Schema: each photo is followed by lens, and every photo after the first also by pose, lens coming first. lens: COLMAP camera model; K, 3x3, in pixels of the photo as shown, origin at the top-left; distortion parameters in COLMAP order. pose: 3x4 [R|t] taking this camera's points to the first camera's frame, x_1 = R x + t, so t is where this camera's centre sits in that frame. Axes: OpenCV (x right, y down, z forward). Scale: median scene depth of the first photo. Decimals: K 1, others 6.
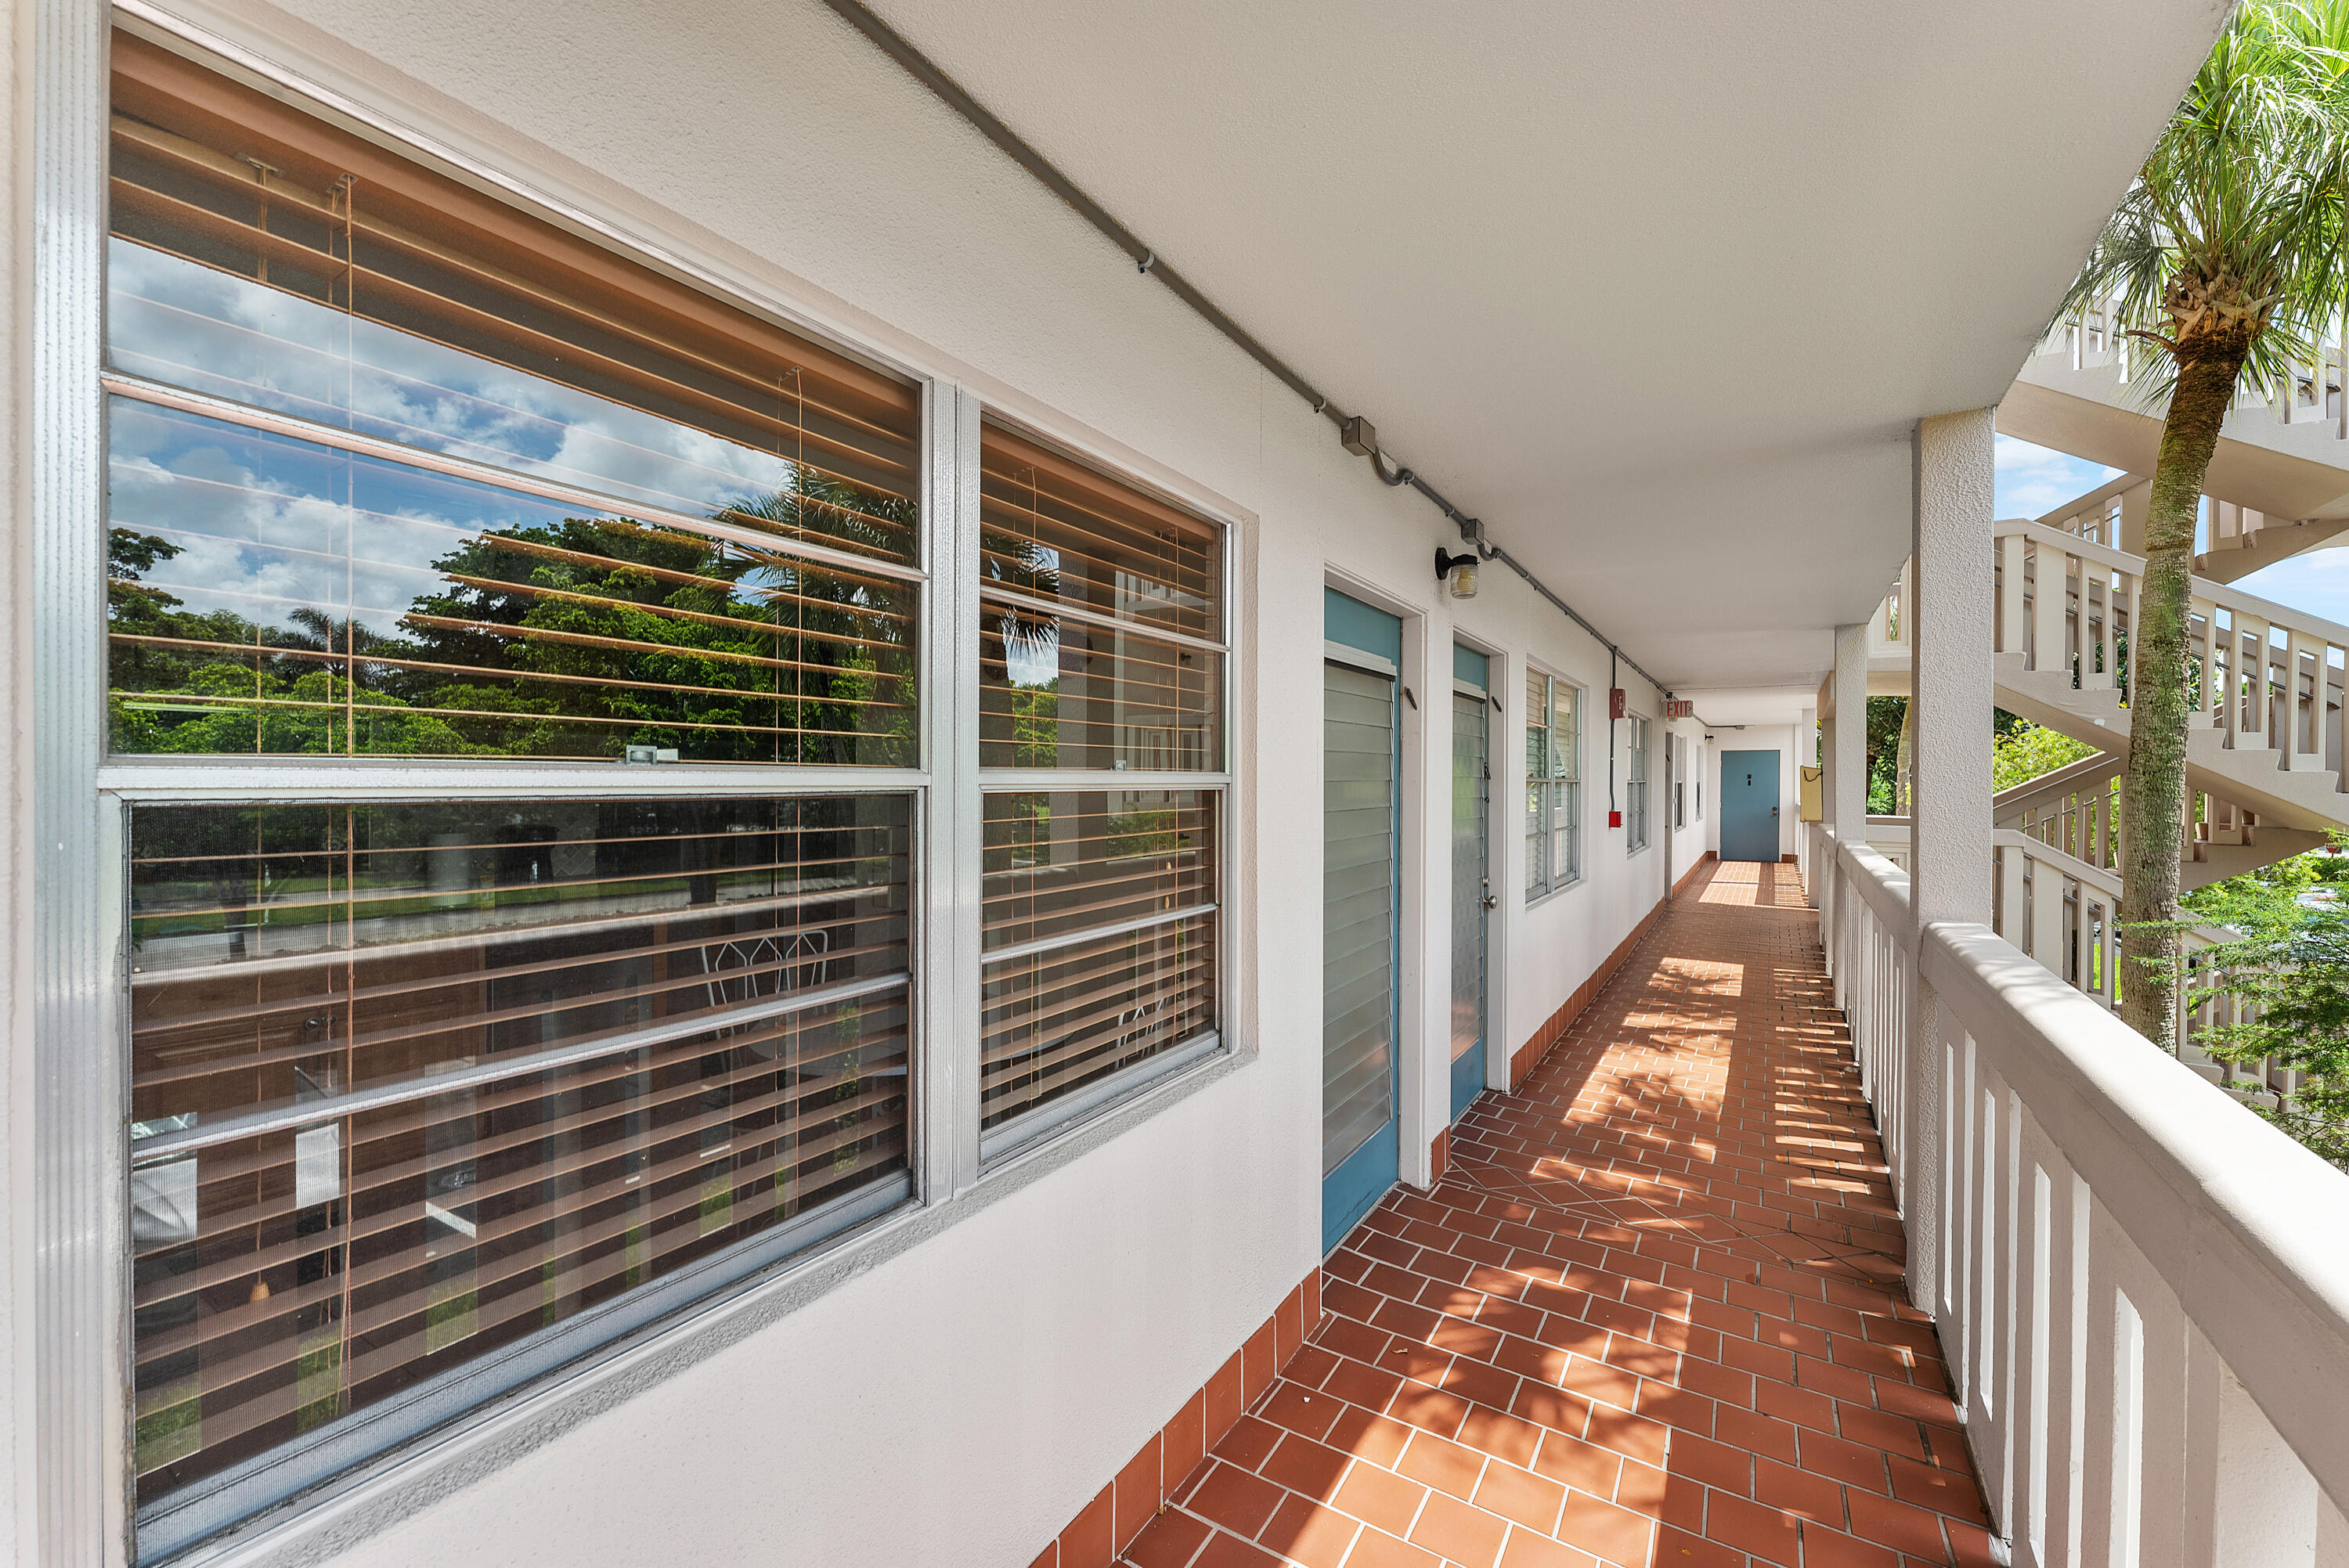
lens RADIAL K [[951.0, 0, 1154.7], [0, 951.0, 774.2], [0, 0, 1]] dist [0.006831, -0.001580]
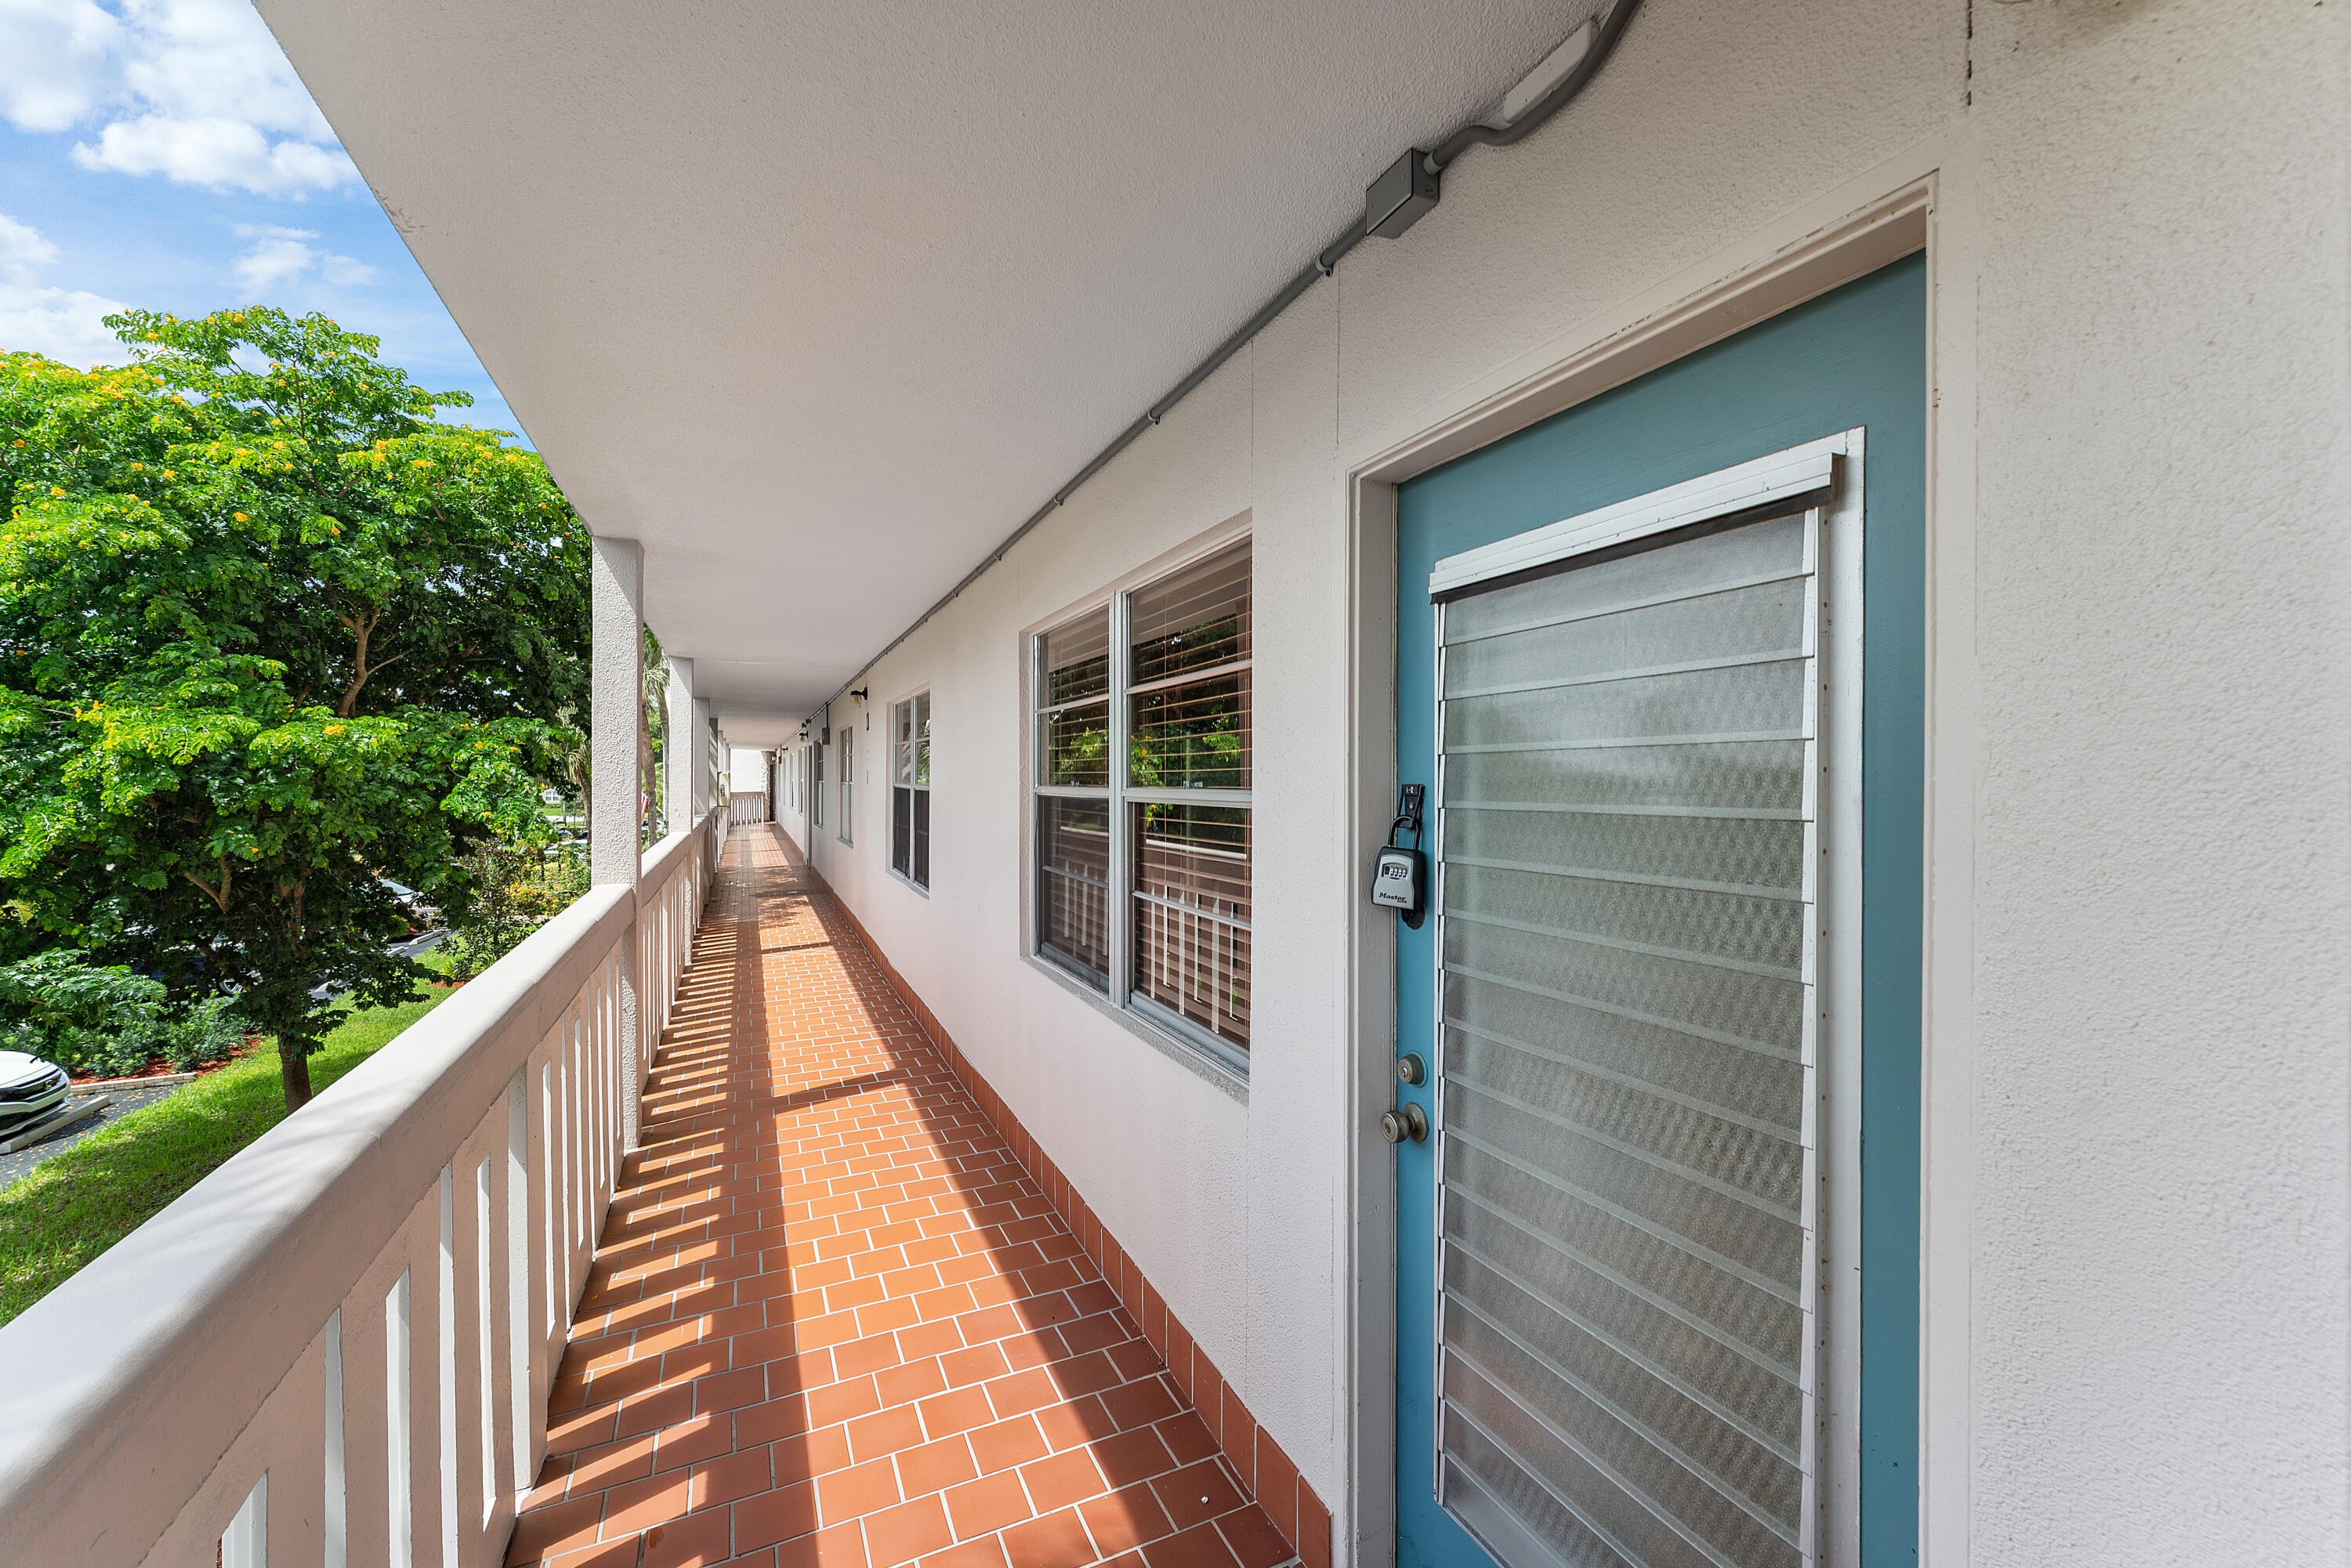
lens RADIAL K [[951.8, 0, 1158.3], [0, 951.8, 795.7], [0, 0, 1]] dist [0.006831, -0.001580]
pose [[-0.558289, -0.000726, -0.829646, 1.117821], [-0.012996, 0.999885, 0.007870, -0.005318], [0.829545, 0.015176, -0.558234, 1.764679]]
